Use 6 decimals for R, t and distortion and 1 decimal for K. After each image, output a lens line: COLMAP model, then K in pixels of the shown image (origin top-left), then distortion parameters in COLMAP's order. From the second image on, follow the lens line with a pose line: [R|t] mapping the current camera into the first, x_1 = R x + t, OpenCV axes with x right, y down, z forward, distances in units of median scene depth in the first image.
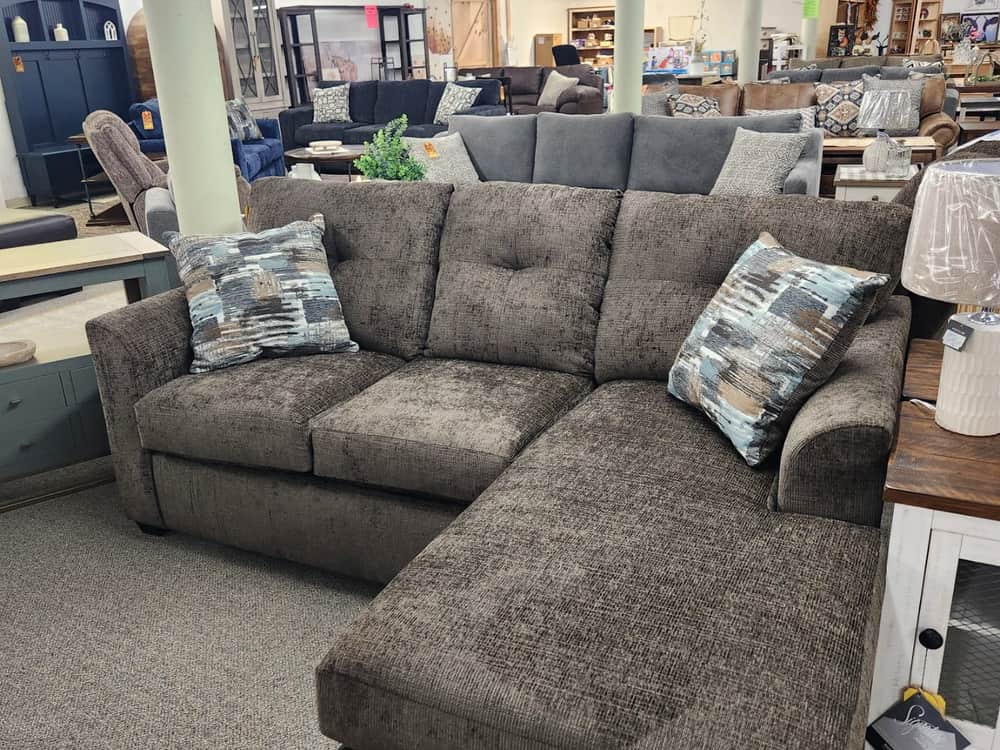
lens RADIAL K [[874.5, 0, 500.0], [0, 874.5, 375.0], [0, 0, 1]] dist [0.089549, -0.104406]
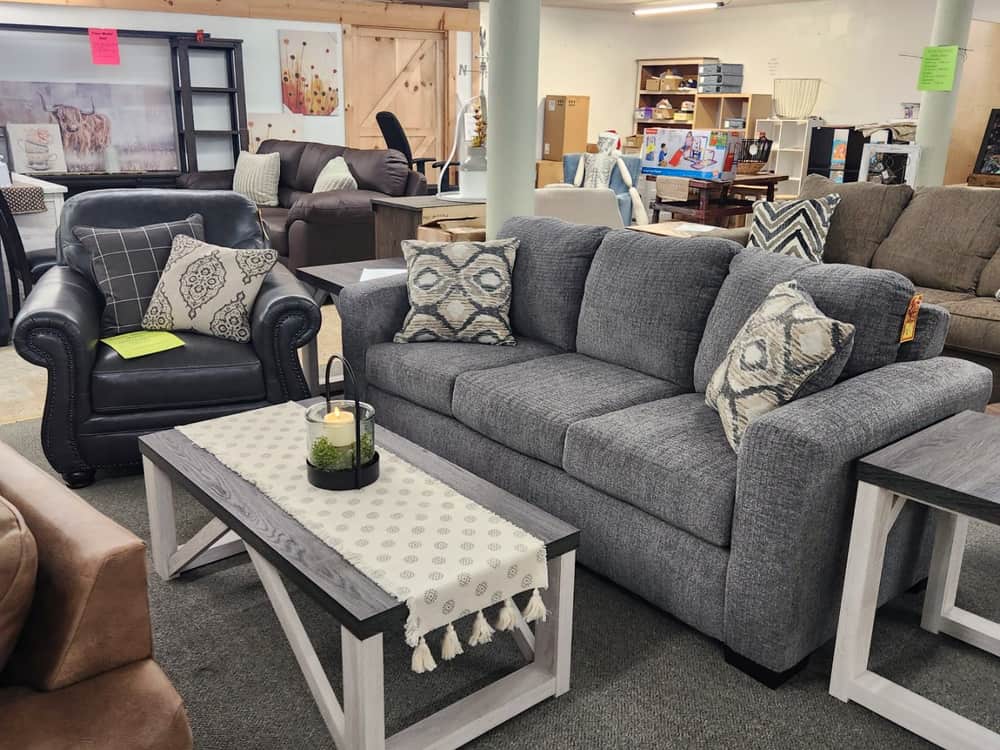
lens RADIAL K [[874.5, 0, 500.0], [0, 874.5, 375.0], [0, 0, 1]] dist [0.089549, -0.104406]
pose [[0.908535, 0.173825, -0.379933, 0.406327], [-0.195030, 0.980637, -0.017719, -0.241027], [0.369497, 0.090197, 0.924844, 0.593514]]
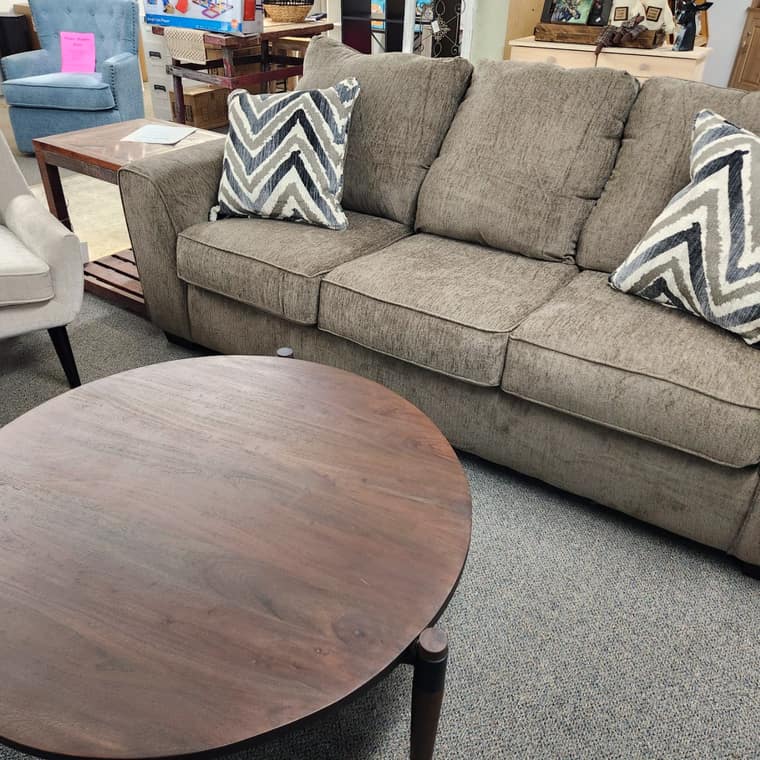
lens RADIAL K [[649.2, 0, 380.0], [0, 649.2, 380.0], [0, 0, 1]] dist [0.051723, -0.002270]
pose [[0.991904, 0.109019, -0.065128, 0.404699], [-0.092035, 0.970502, 0.222837, -0.329076], [0.087500, -0.215039, 0.972678, 0.854376]]
